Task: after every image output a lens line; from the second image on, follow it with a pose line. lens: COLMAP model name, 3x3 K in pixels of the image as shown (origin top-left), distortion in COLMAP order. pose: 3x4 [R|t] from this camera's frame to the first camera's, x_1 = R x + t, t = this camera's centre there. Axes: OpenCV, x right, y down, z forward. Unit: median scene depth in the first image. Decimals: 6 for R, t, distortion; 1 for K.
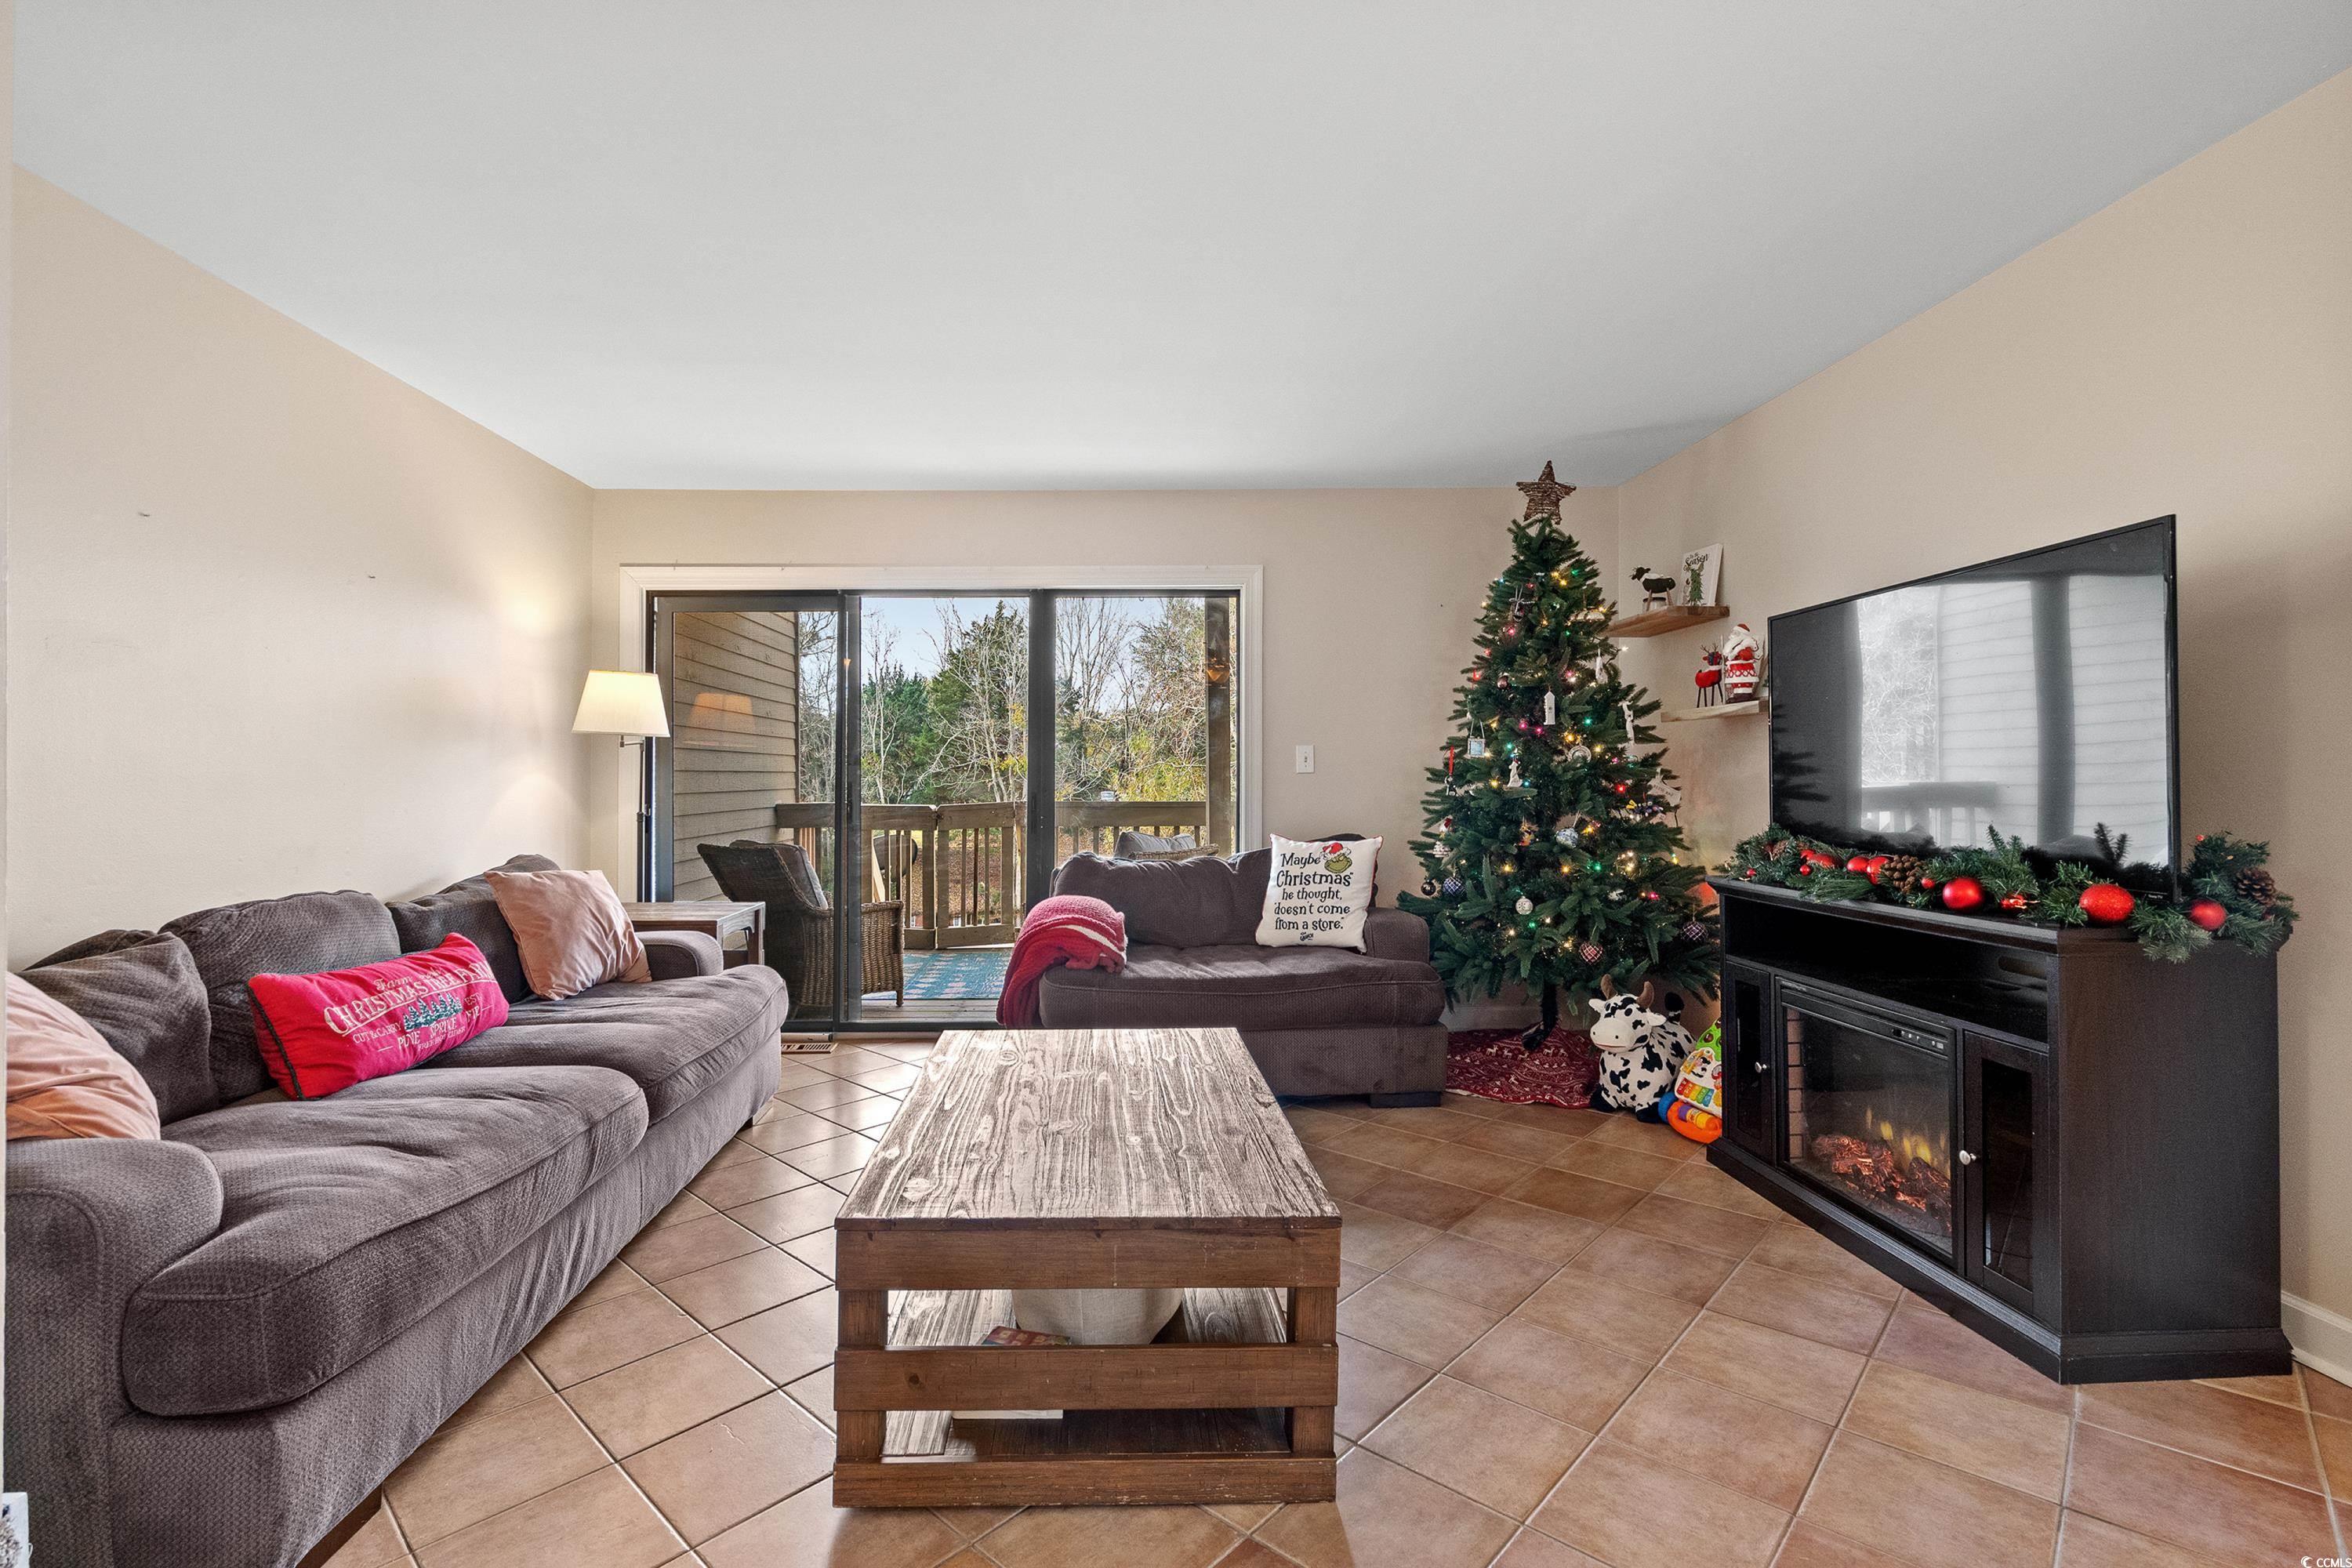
lens RADIAL K [[1097.7, 0, 1133.1], [0, 1097.7, 784.7], [0, 0, 1]] dist [-0.013242, 0.000044]
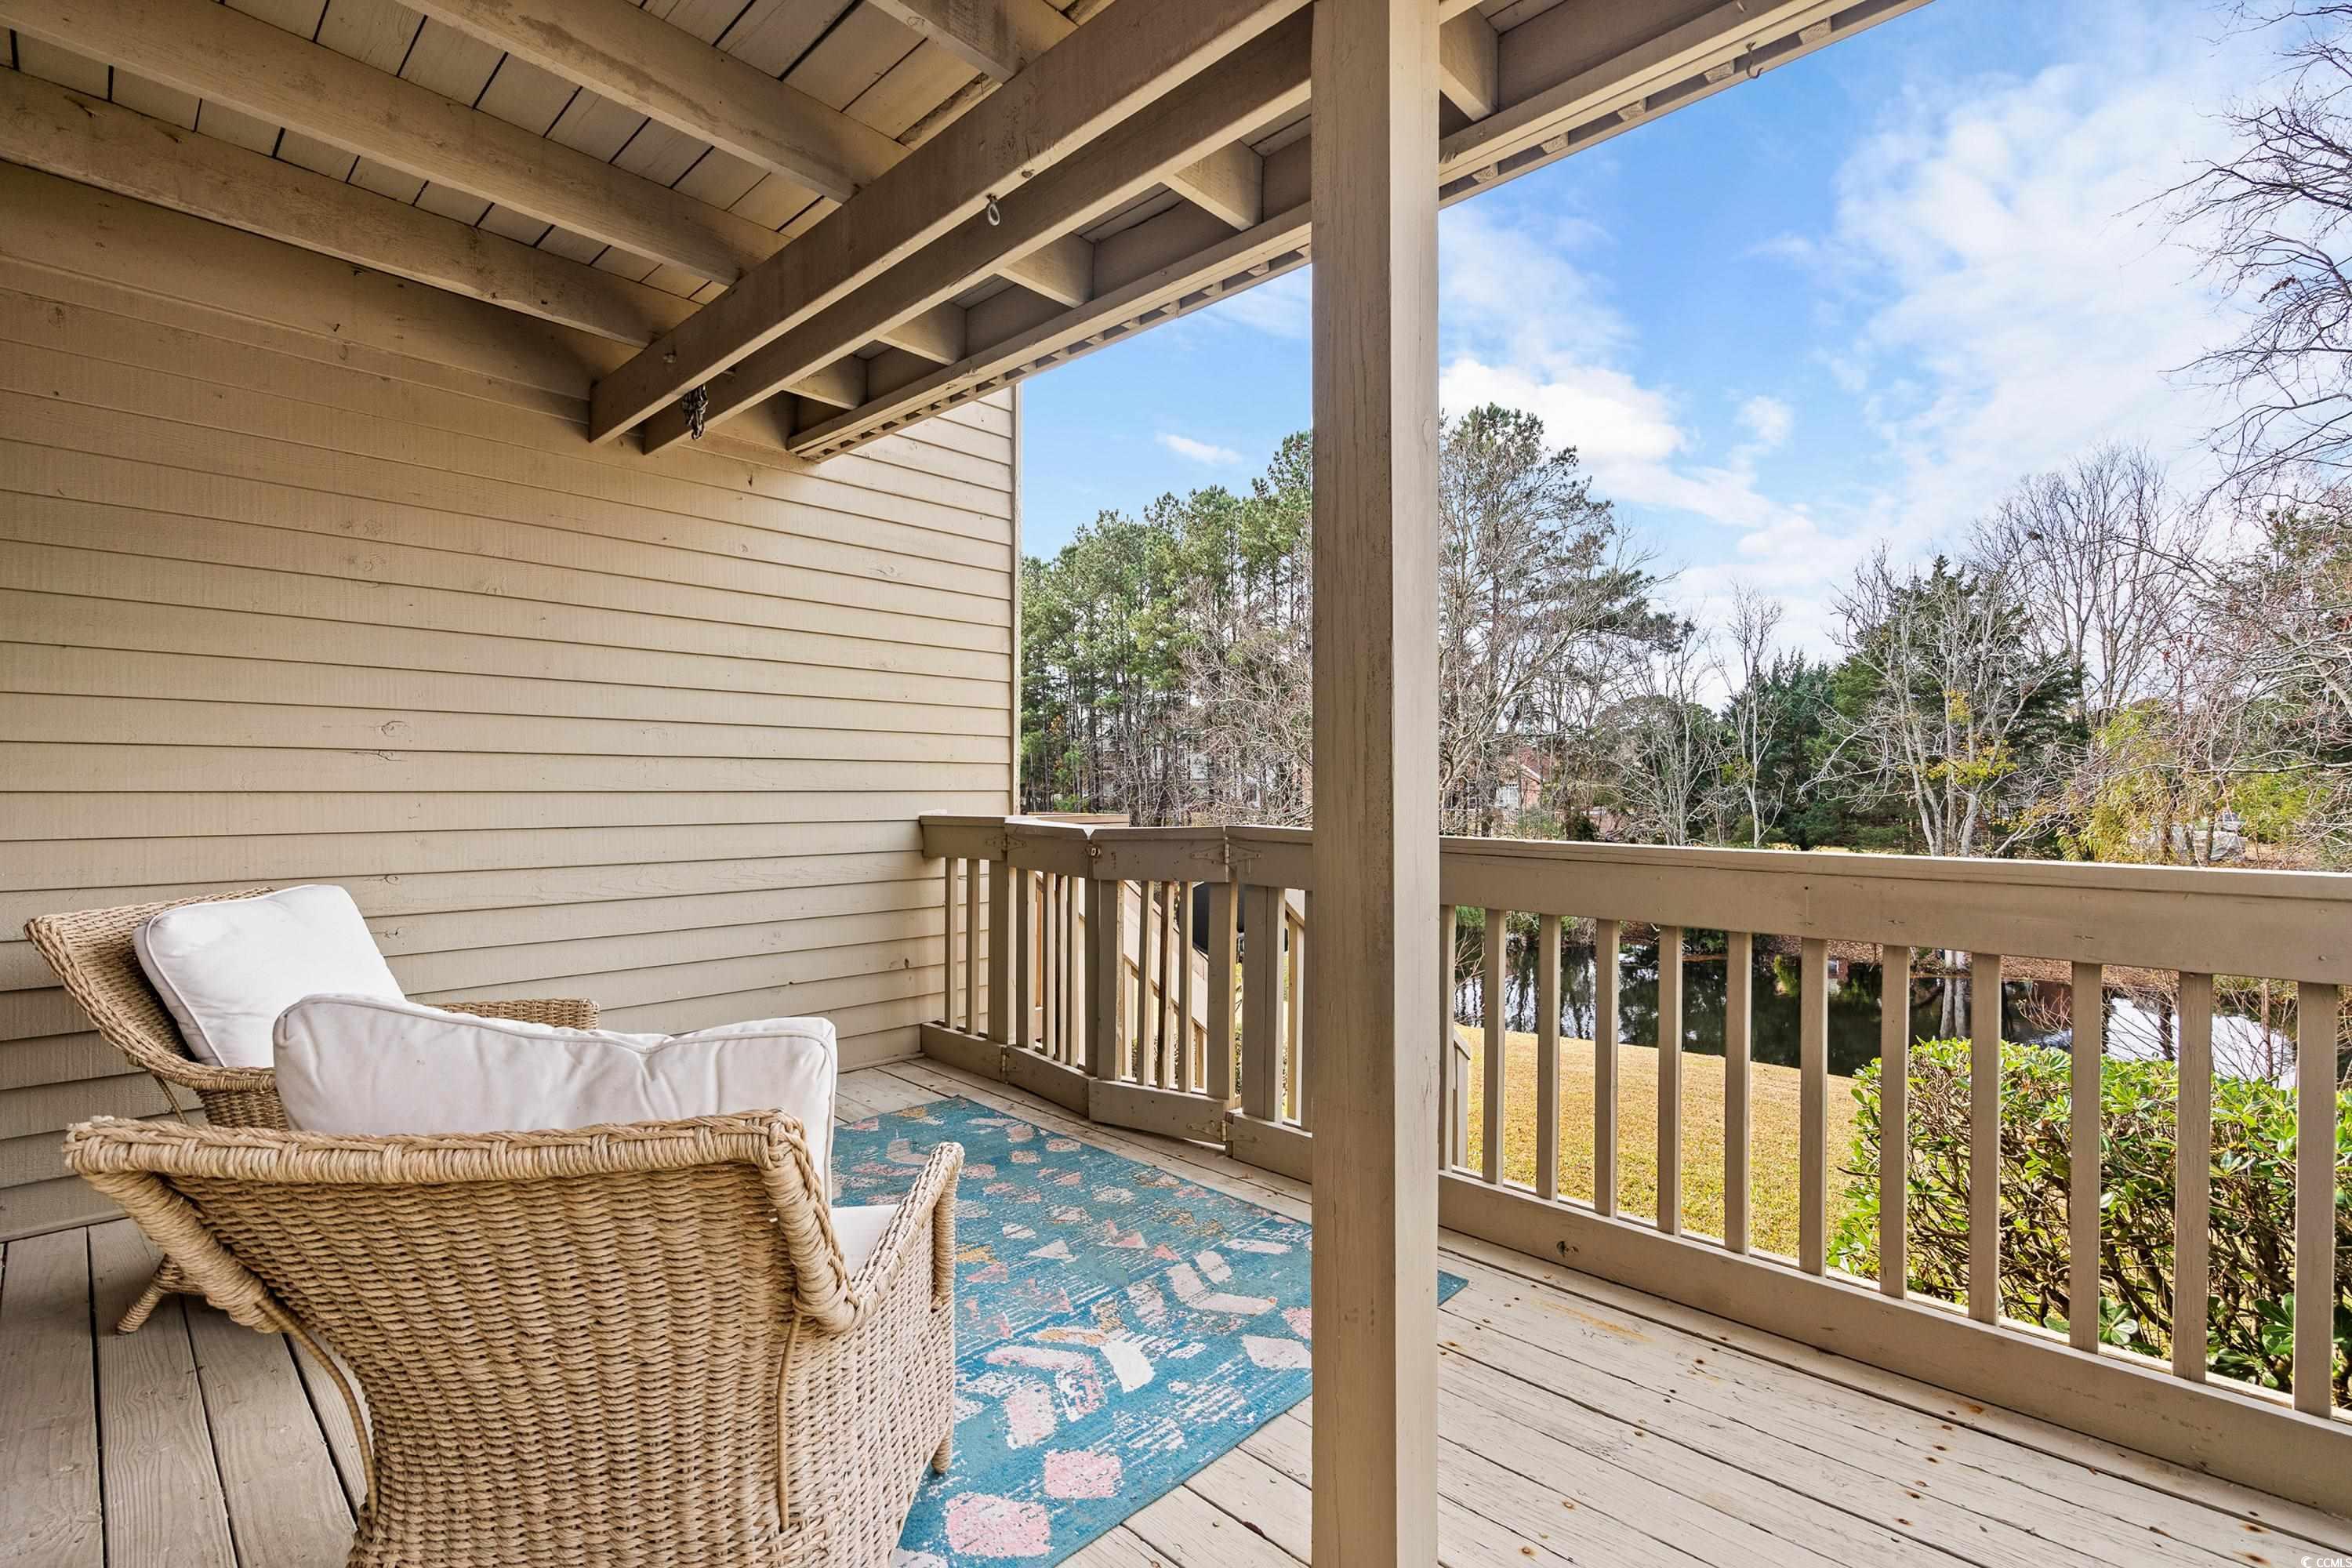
lens RADIAL K [[1065.7, 0, 1161.7], [0, 1065.7, 792.5], [0, 0, 1]] dist [-0.001440, -0.000165]
pose [[0.699616, 0.014363, -0.714375, 0.349481], [-0.015613, 0.999867, 0.004812, 0.000239], [0.714348, 0.007787, 0.699747, 1.312985]]
